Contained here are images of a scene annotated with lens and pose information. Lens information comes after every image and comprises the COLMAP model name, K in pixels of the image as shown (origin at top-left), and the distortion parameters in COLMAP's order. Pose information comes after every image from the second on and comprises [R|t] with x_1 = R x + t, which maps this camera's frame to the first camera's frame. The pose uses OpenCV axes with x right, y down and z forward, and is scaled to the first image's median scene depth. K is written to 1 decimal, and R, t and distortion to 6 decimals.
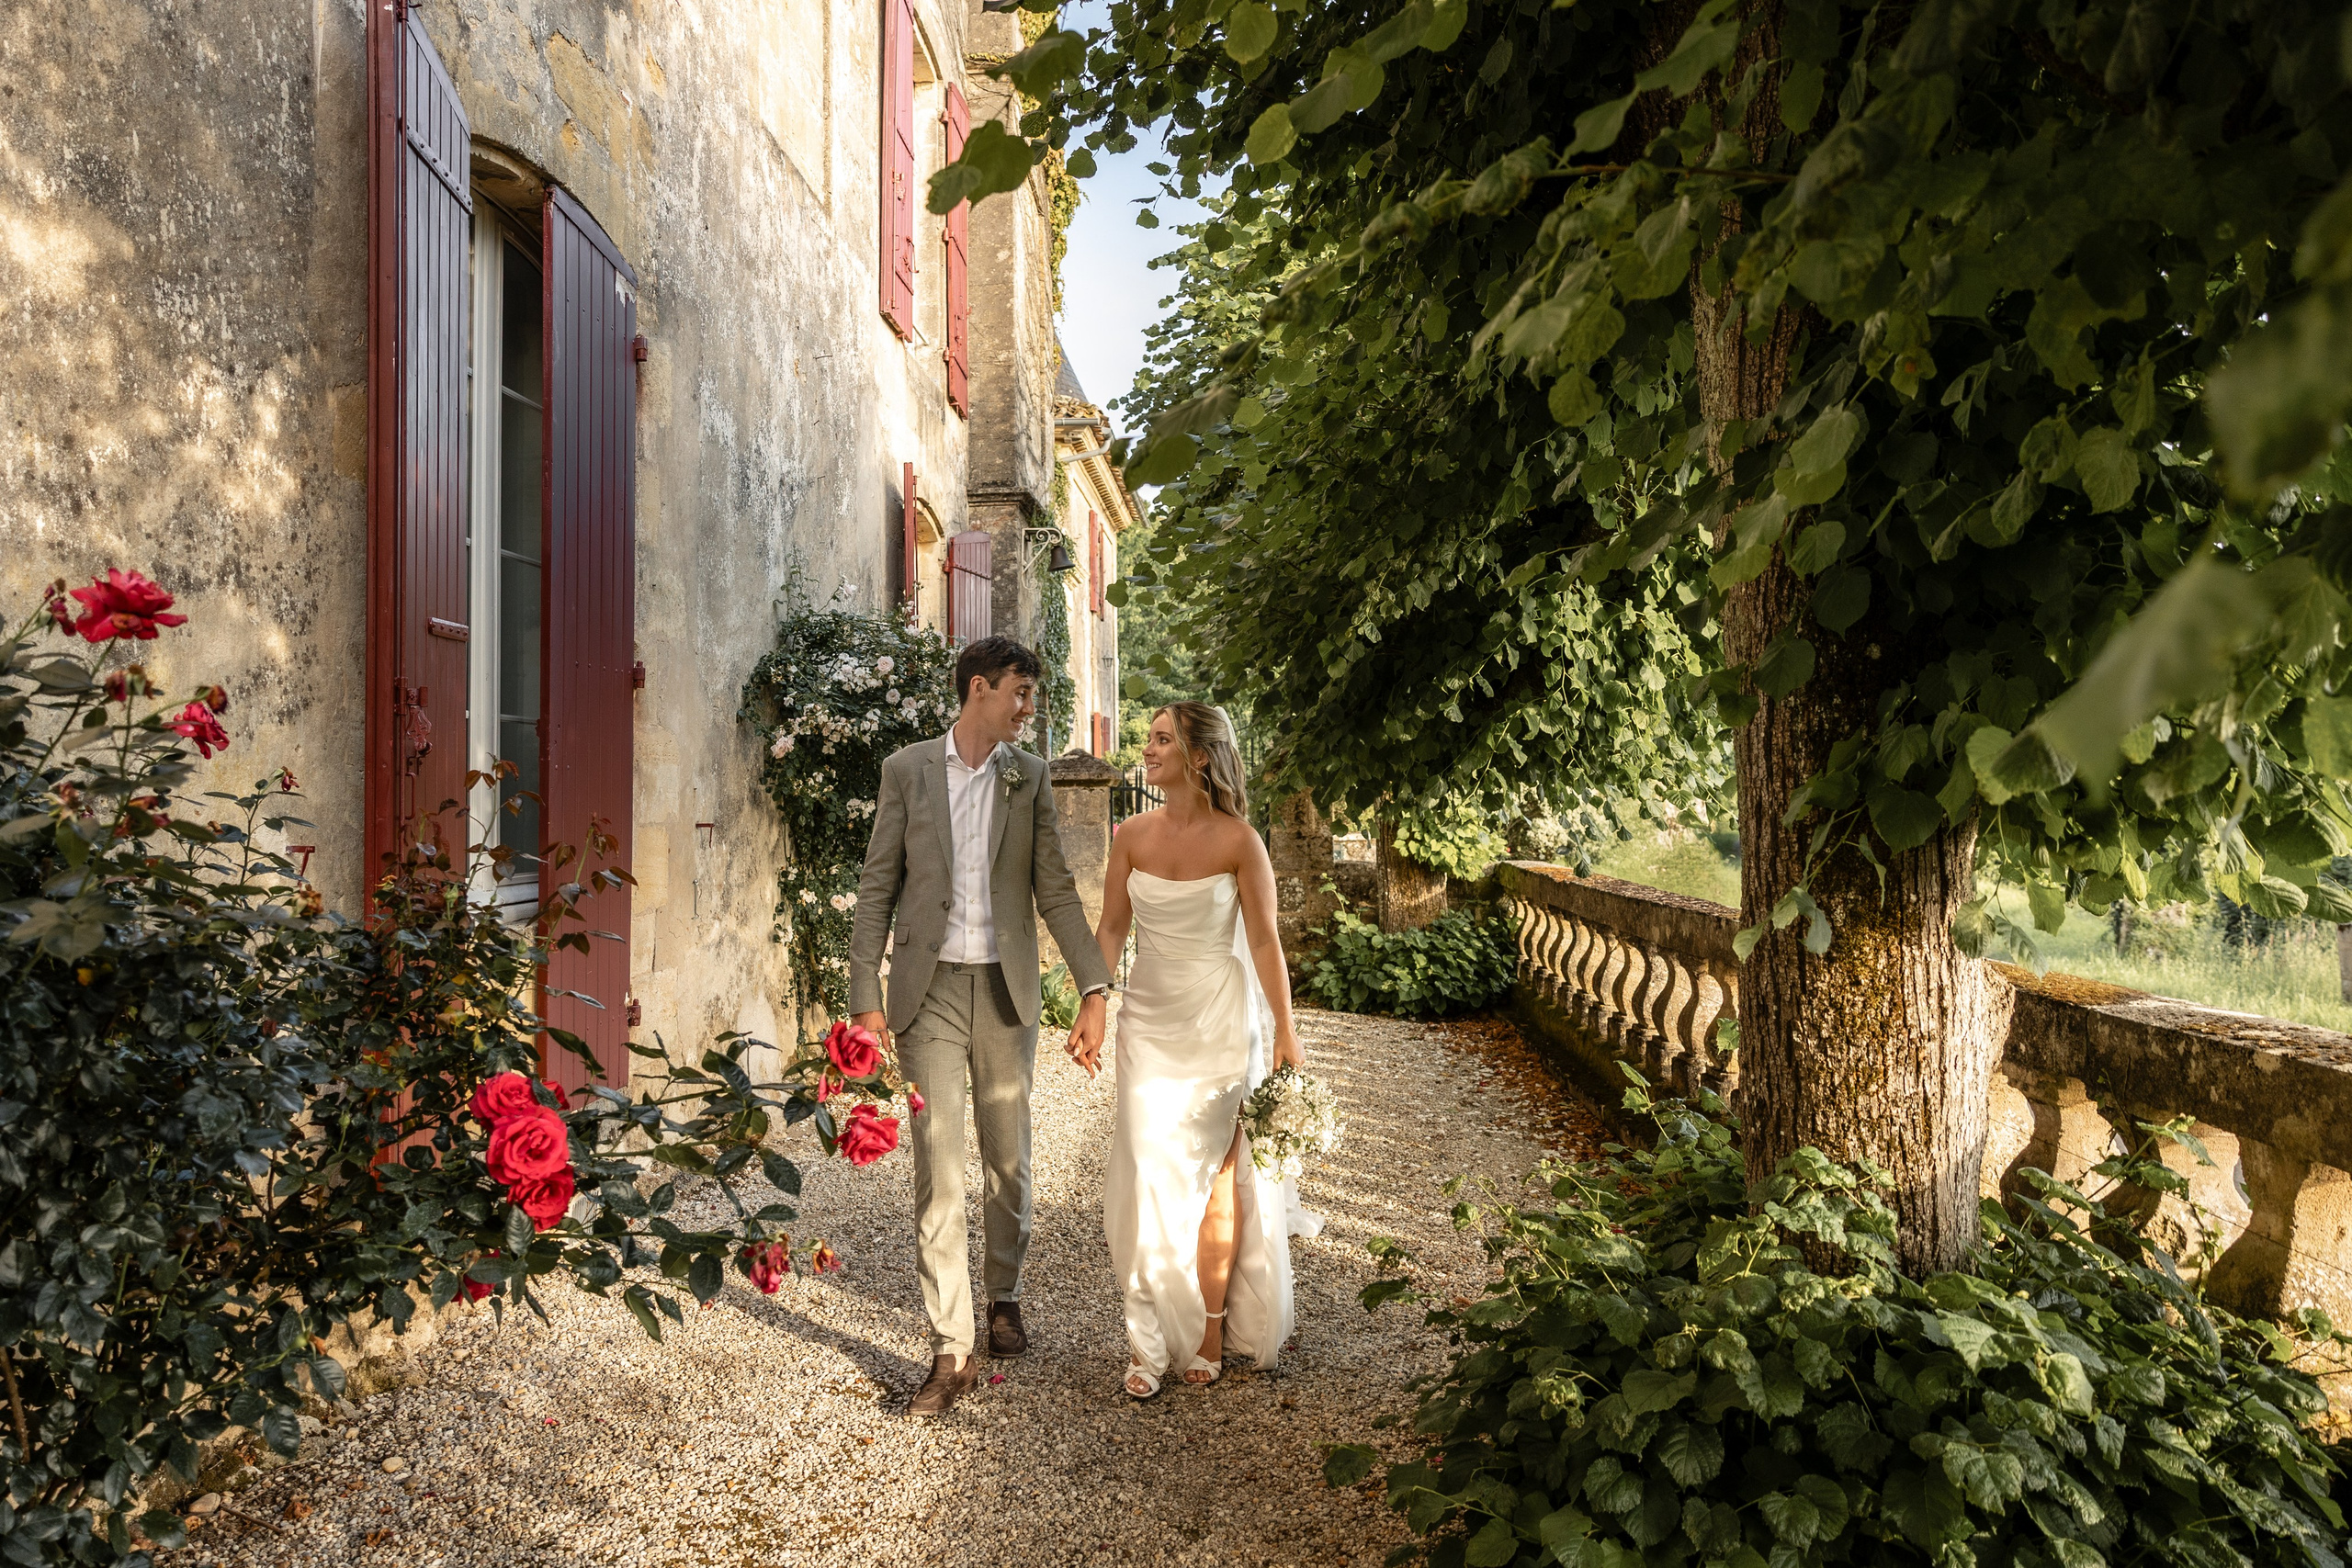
lens RADIAL K [[1709.6, 0, 1175.7], [0, 1709.6, 784.9], [0, 0, 1]] dist [-0.009103, -0.000493]
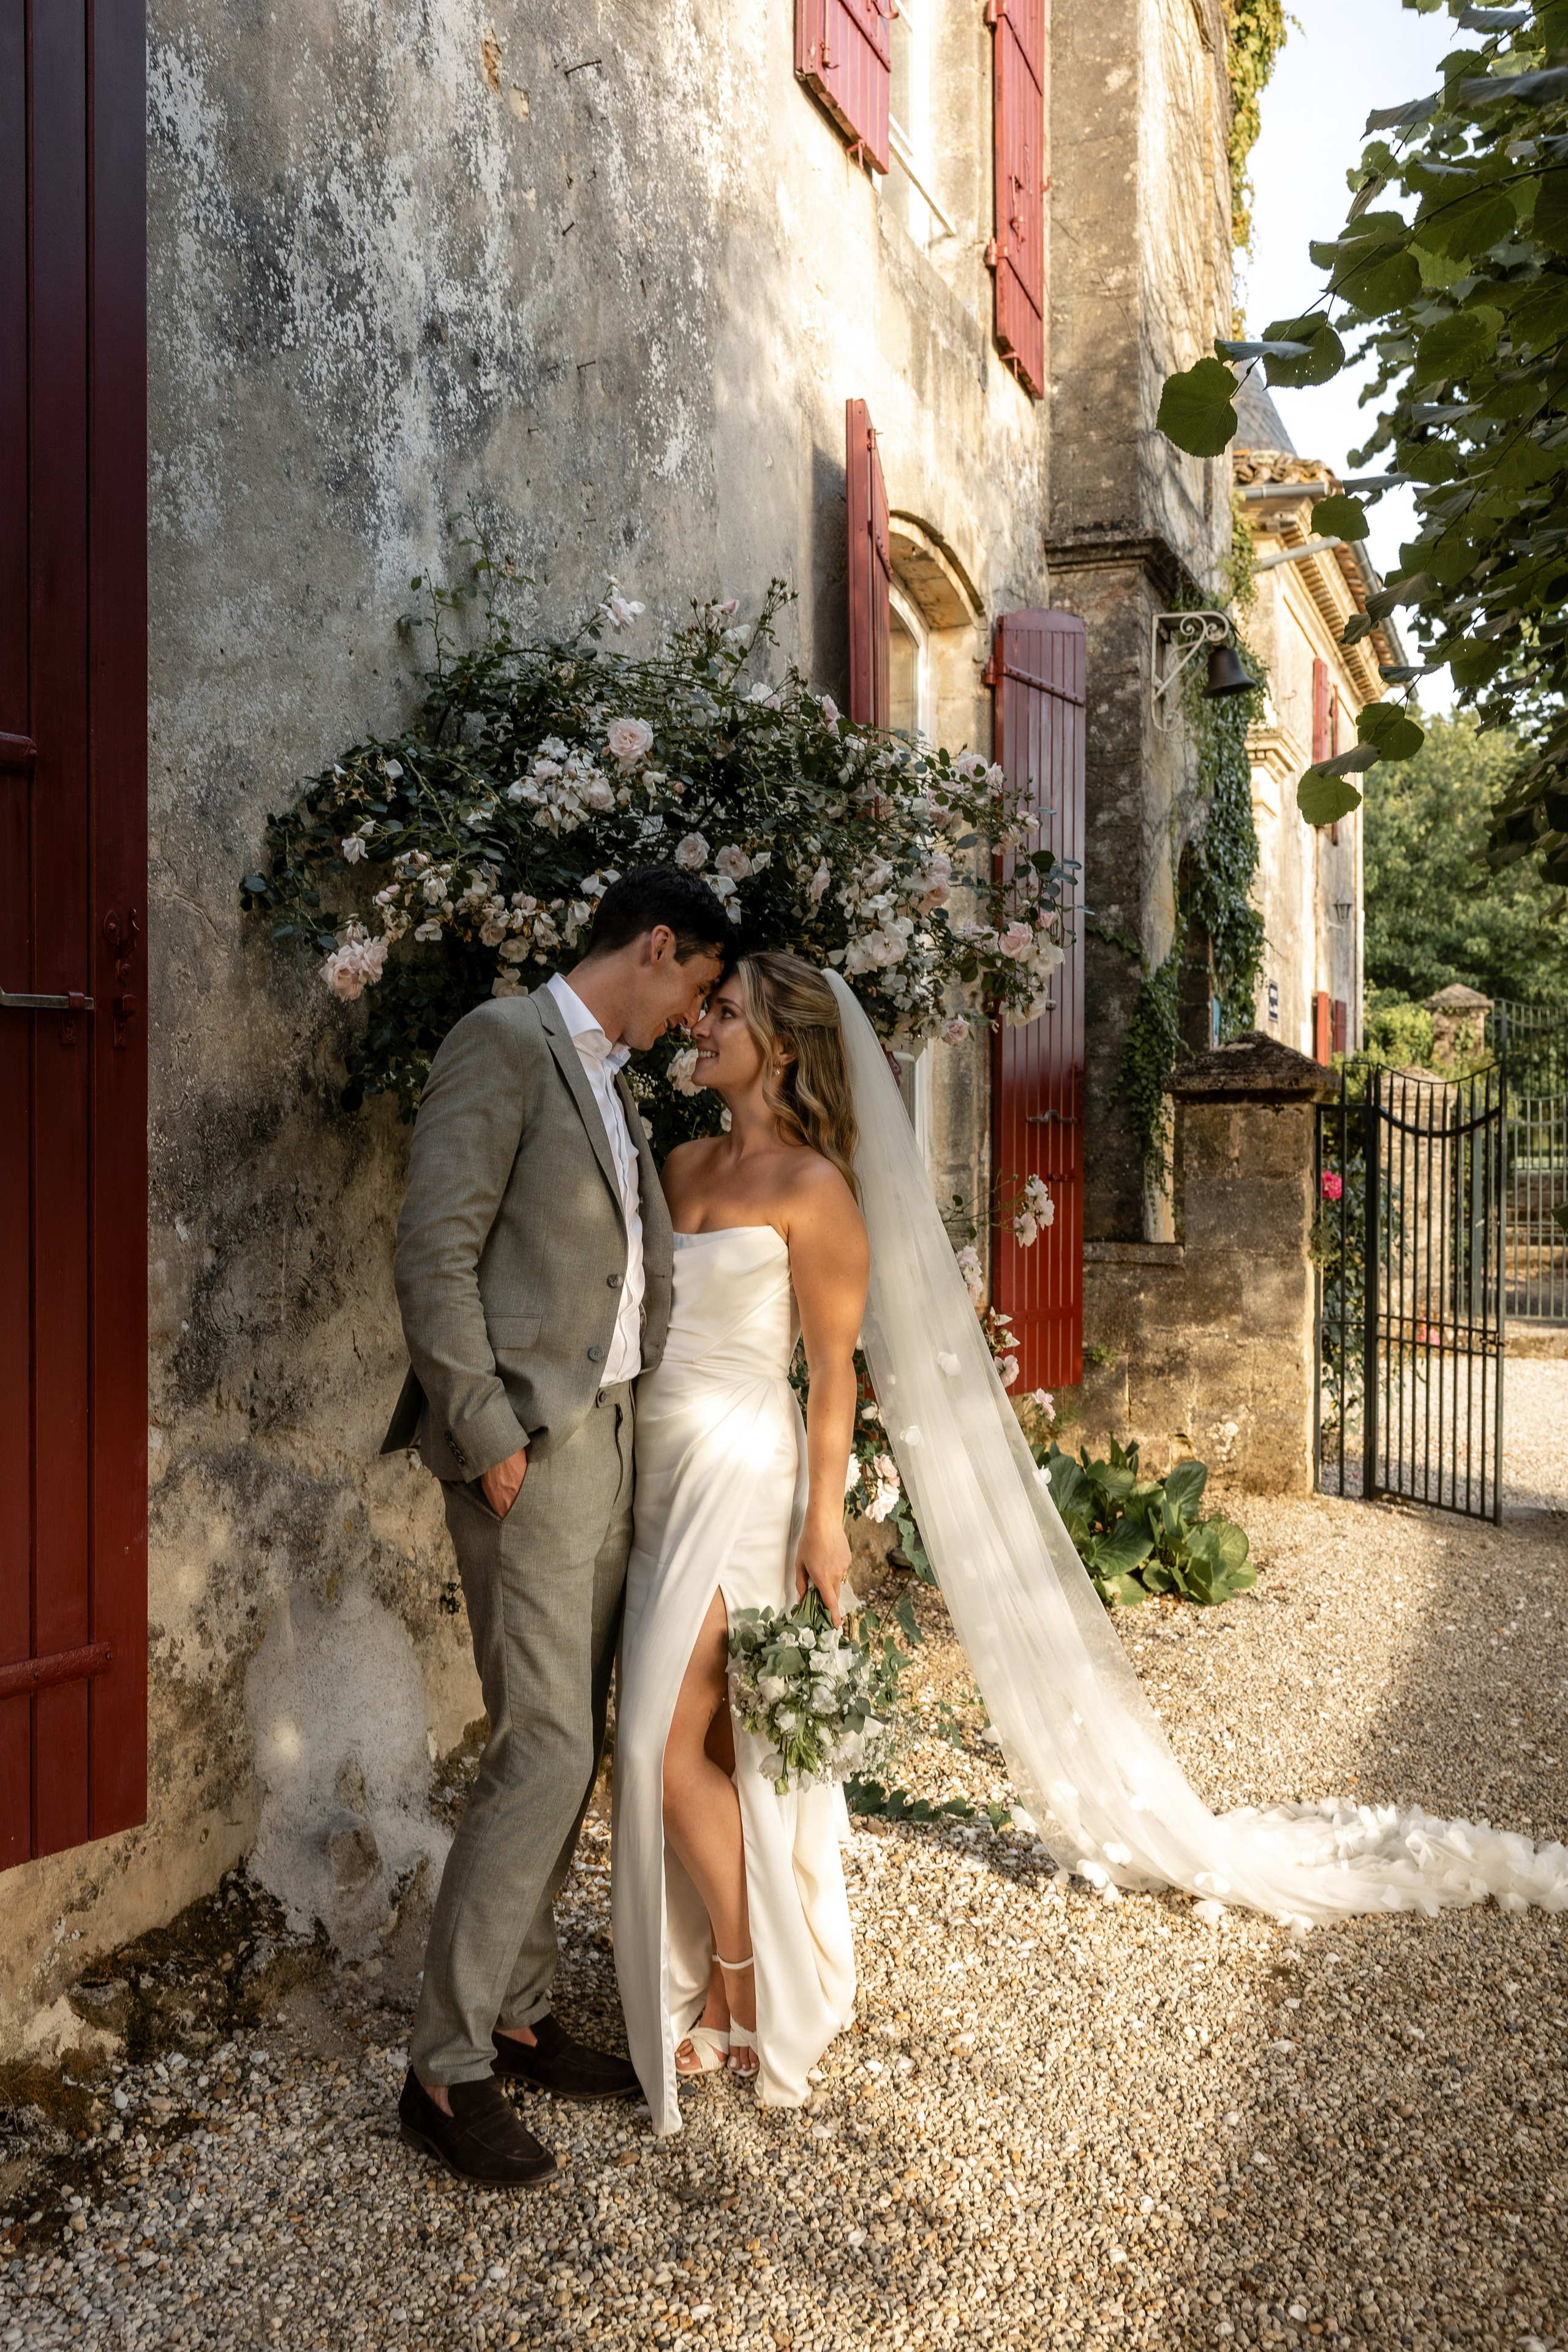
lens RADIAL K [[2167.0, 0, 785.0], [0, 2167.0, 1176.3], [0, 0, 1]] dist [0.013149, 0.000000]
pose [[0.954797, 0.014406, -0.296908, 0.003611], [-0.006219, 0.999574, 0.028501, 0.005494], [0.297192, -0.025367, 0.954481, 0.327424]]
